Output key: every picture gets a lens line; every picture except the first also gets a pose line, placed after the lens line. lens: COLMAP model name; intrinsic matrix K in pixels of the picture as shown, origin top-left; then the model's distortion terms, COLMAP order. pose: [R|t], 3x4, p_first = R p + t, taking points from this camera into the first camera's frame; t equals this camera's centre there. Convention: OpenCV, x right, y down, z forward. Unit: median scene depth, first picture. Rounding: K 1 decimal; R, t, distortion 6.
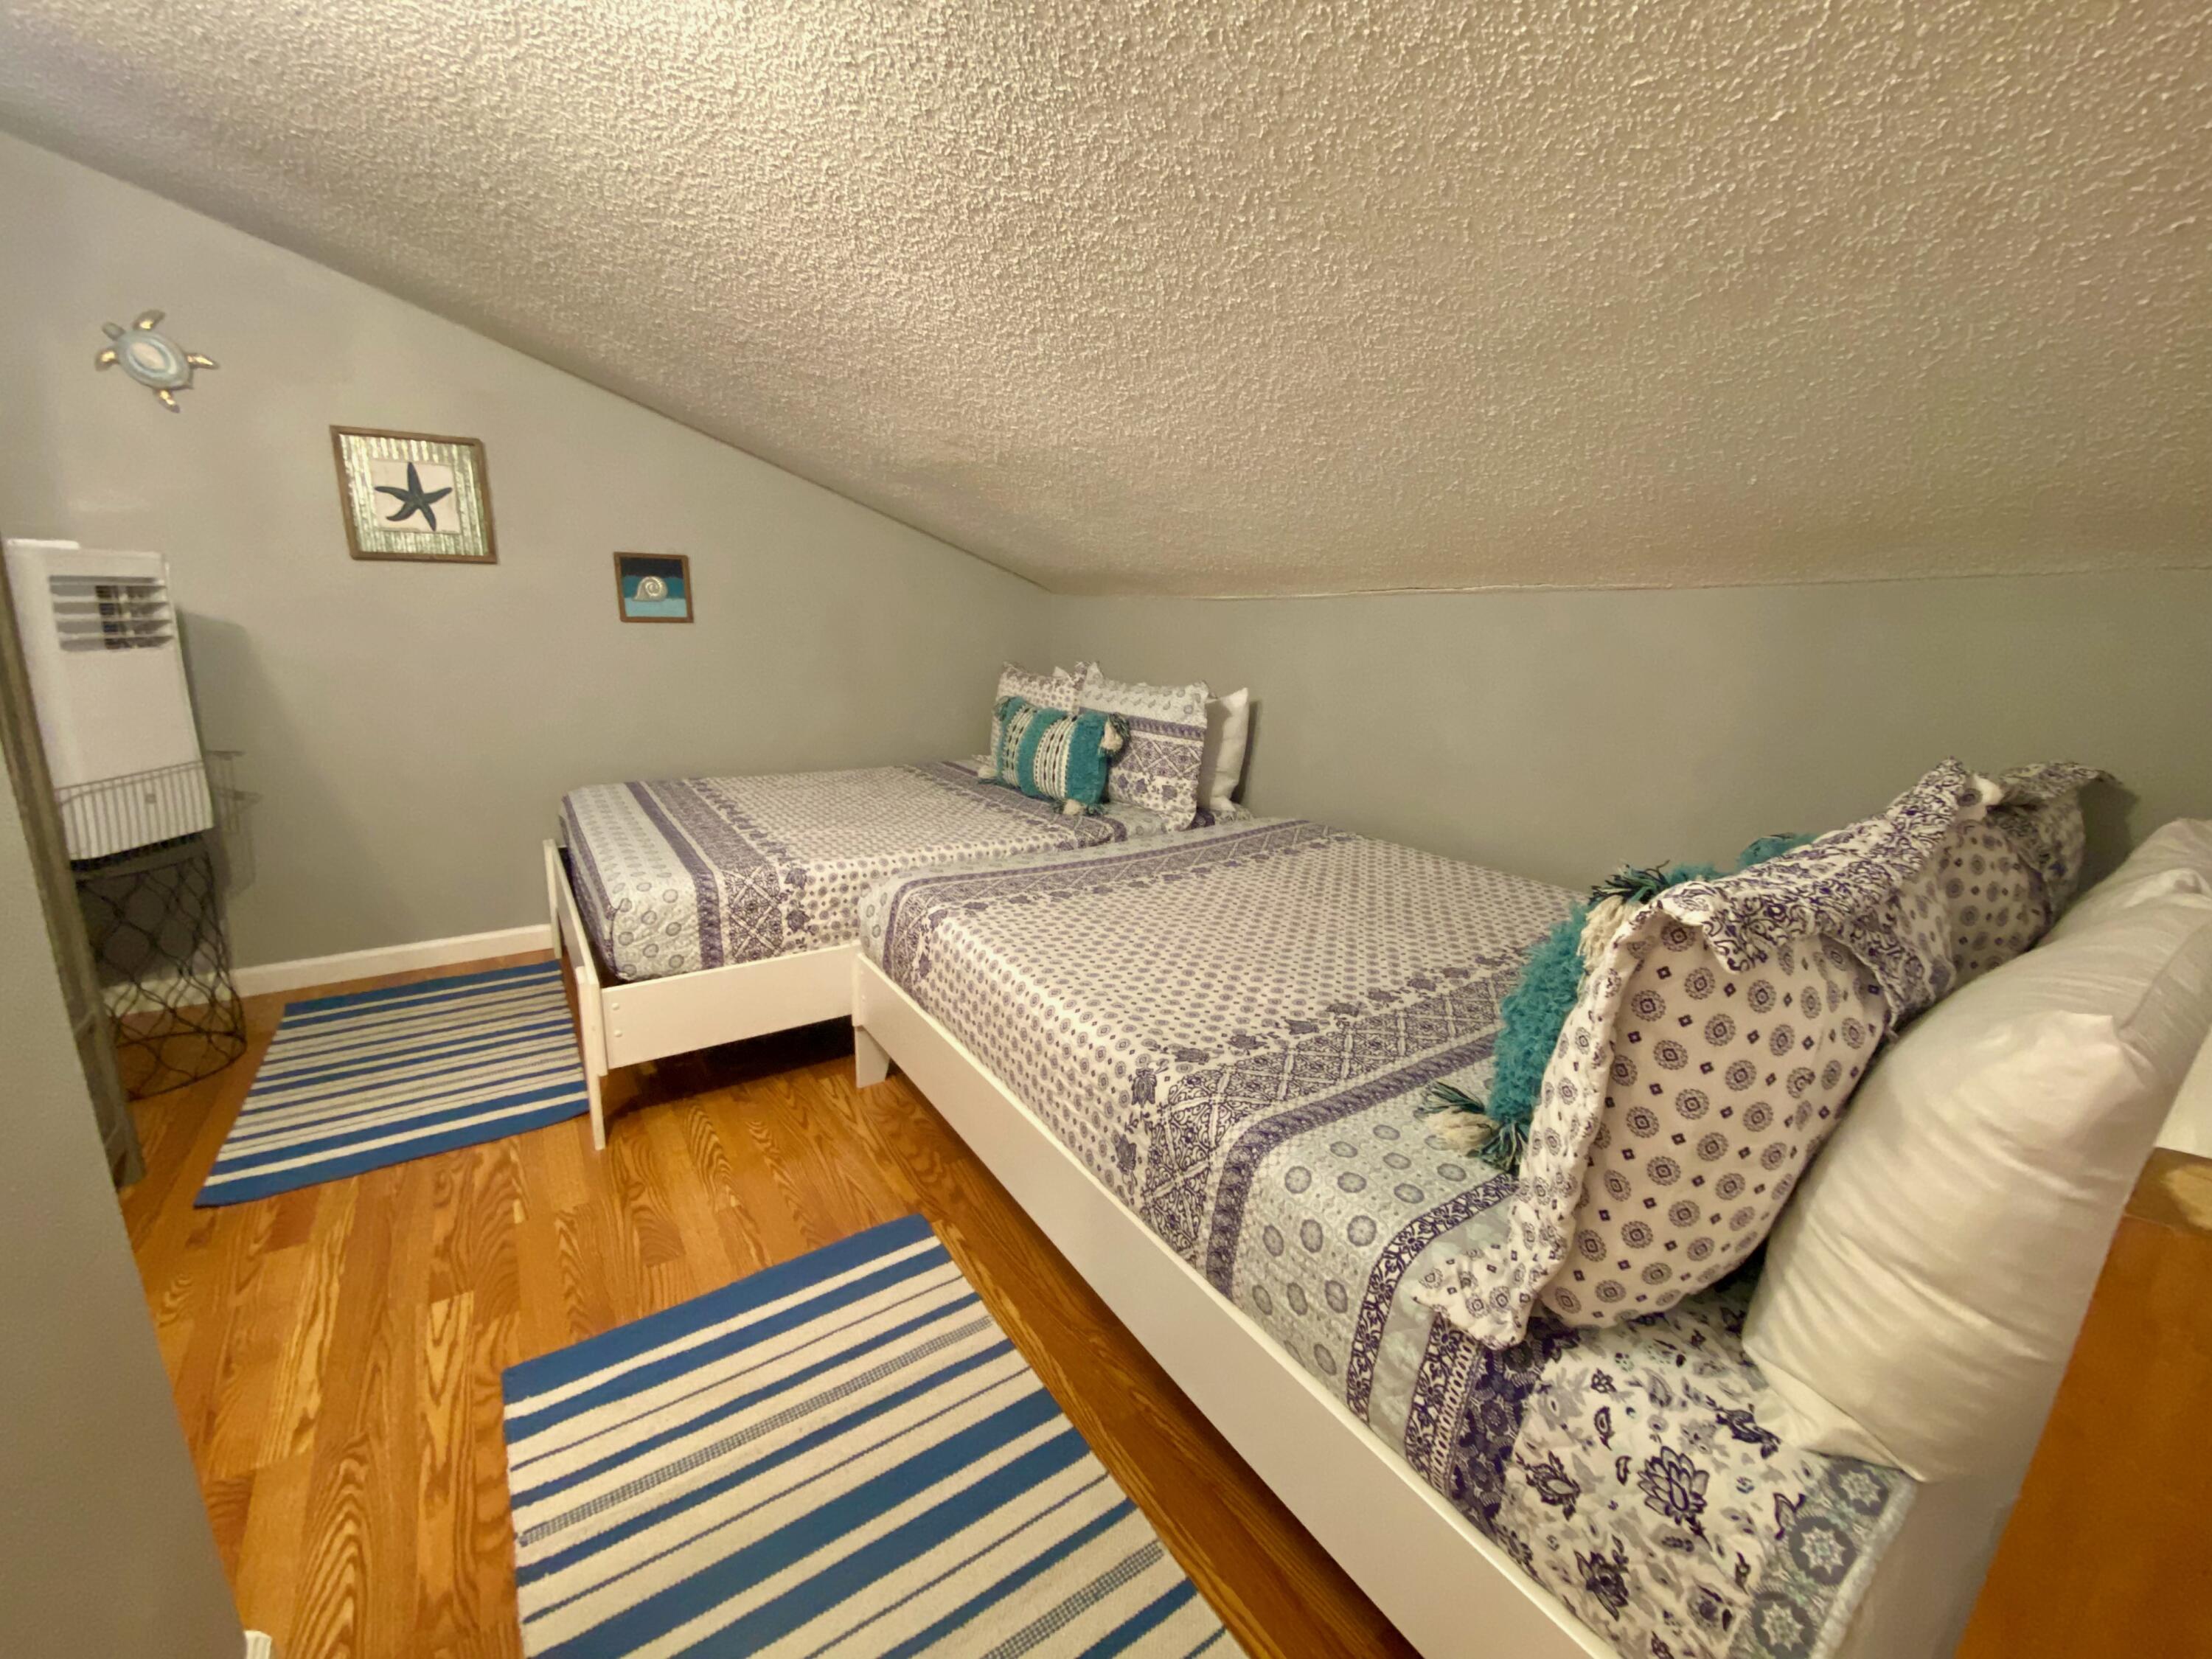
lens RADIAL K [[893.8, 0, 1111.0], [0, 893.8, 840.5], [0, 0, 1]] dist [0.017490, -0.017702]
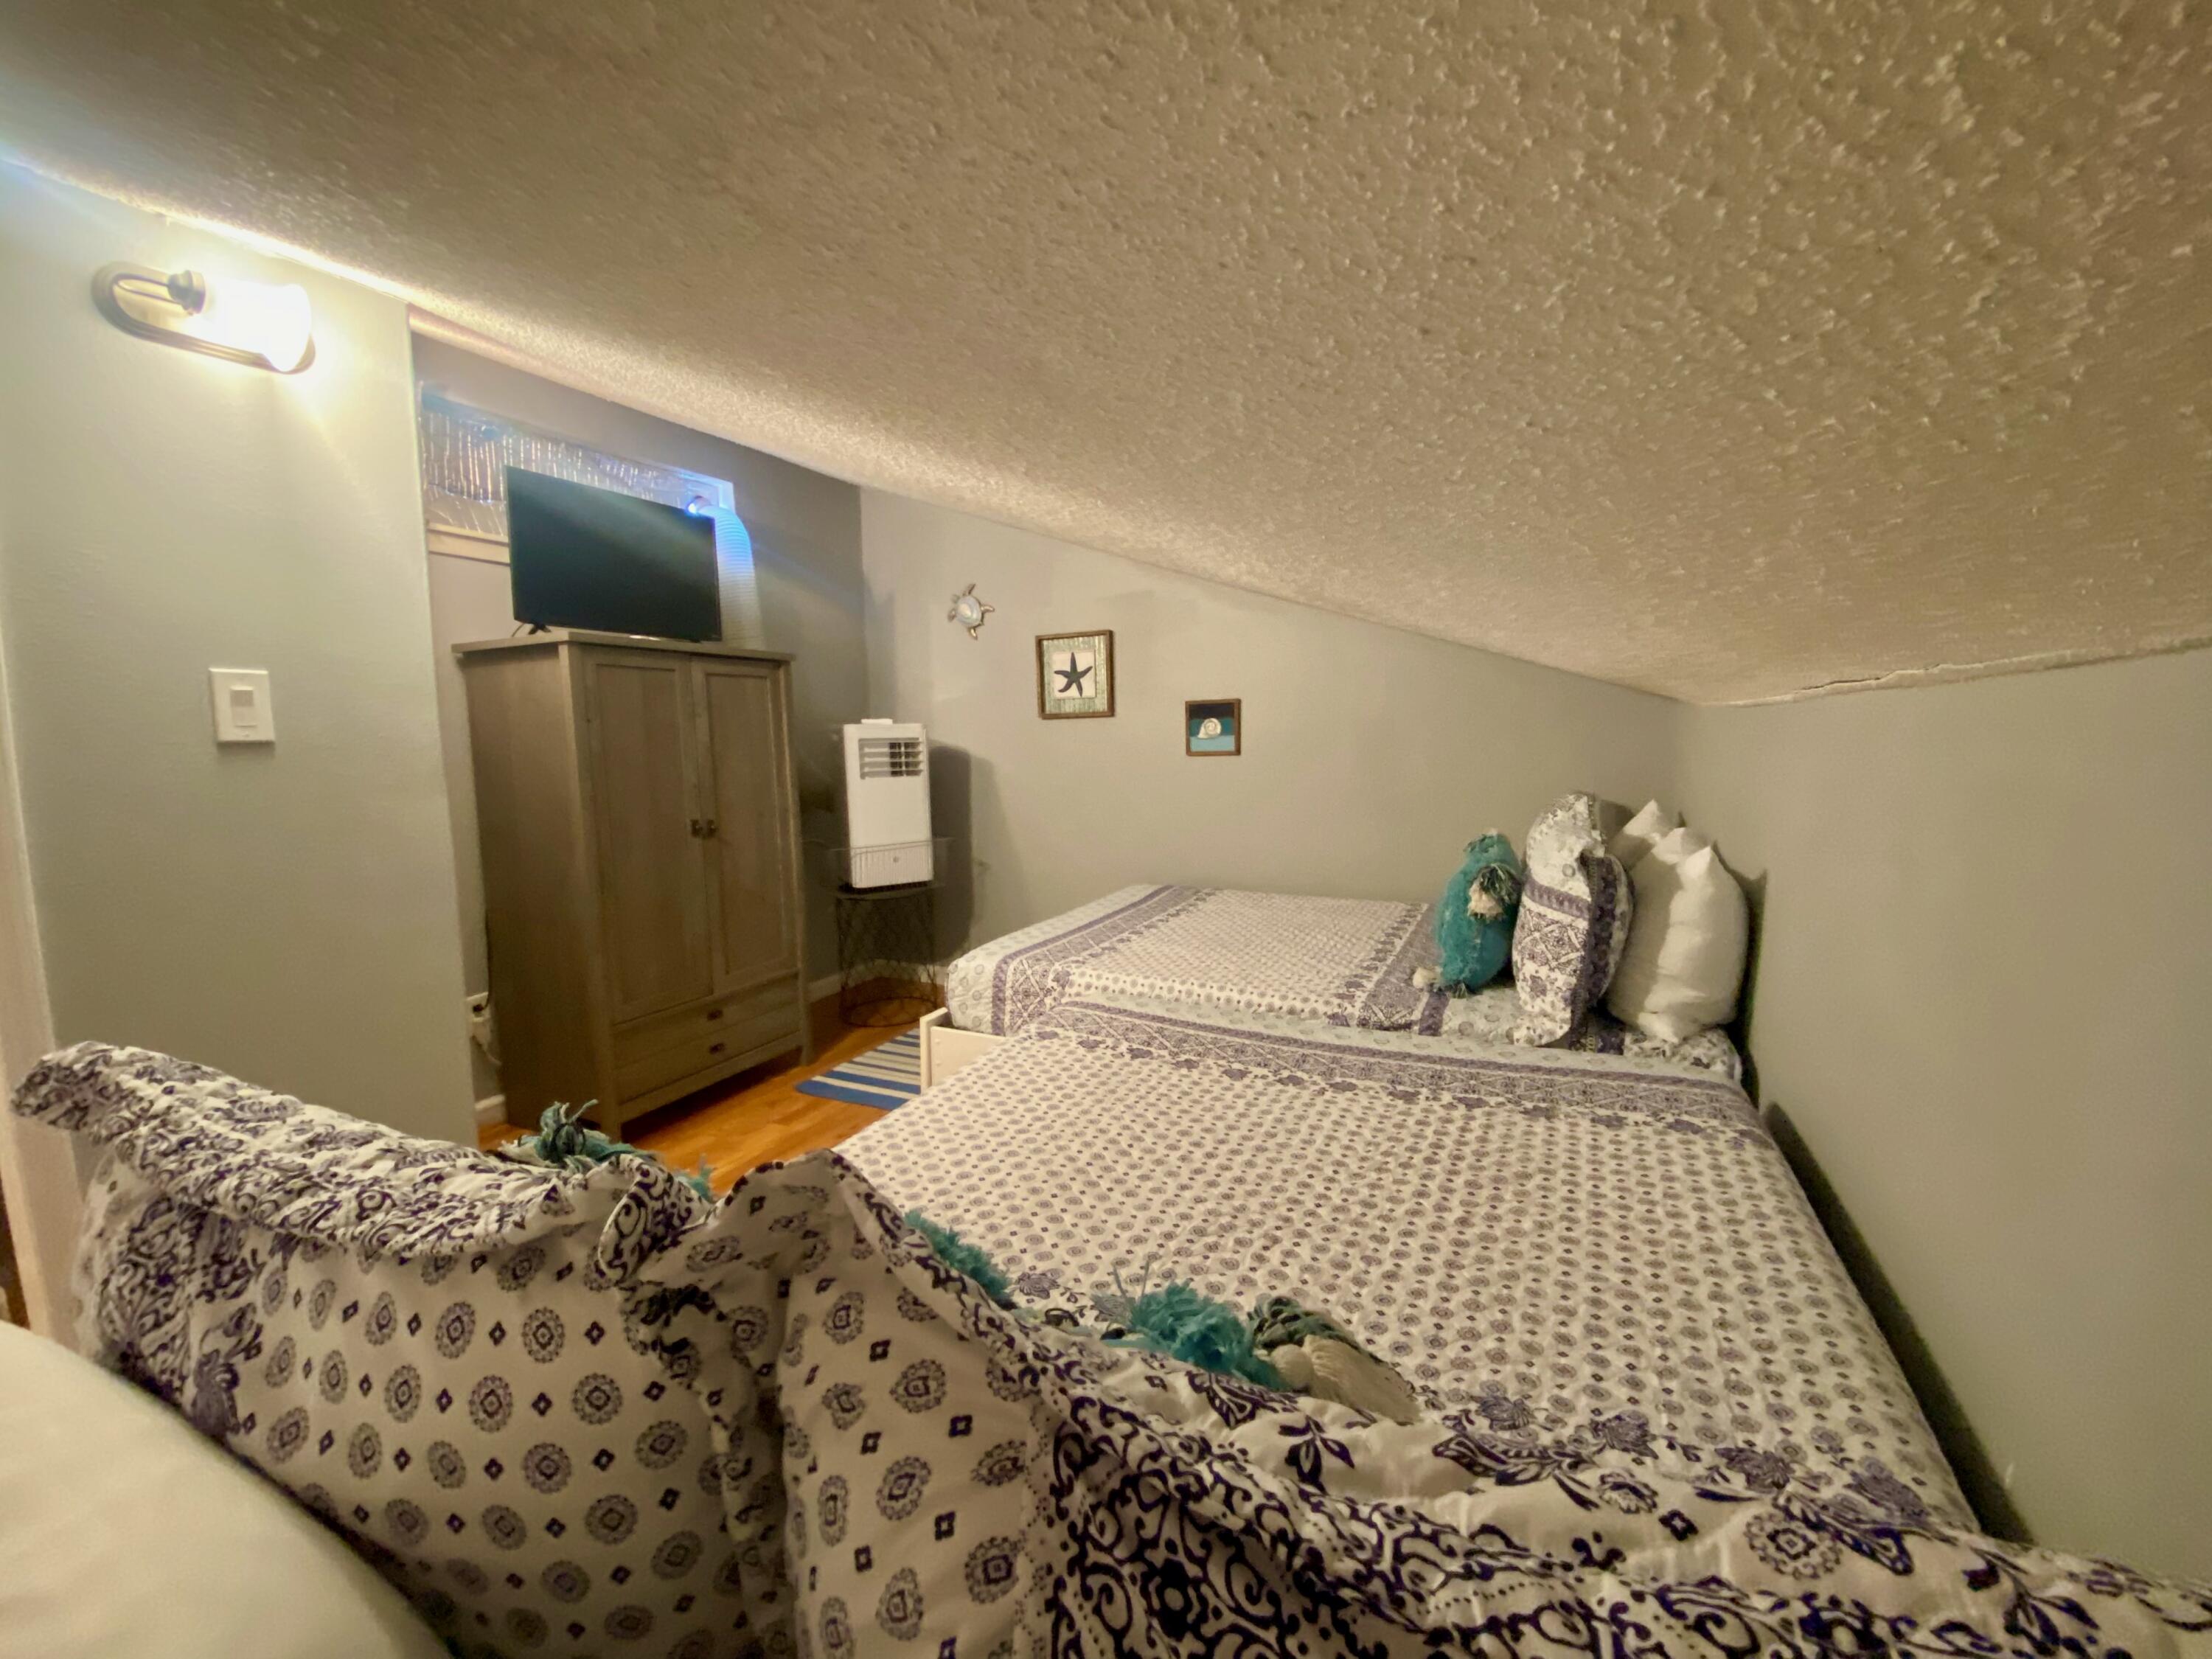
lens RADIAL K [[893.8, 0, 1111.0], [0, 893.8, 840.5], [0, 0, 1]] dist [0.017490, -0.017702]
pose [[0.477488, 0.067305, -0.876057, 0.645421], [-0.183382, 0.982738, -0.024450, -0.111792], [0.859288, 0.172328, 0.481588, 0.470576]]
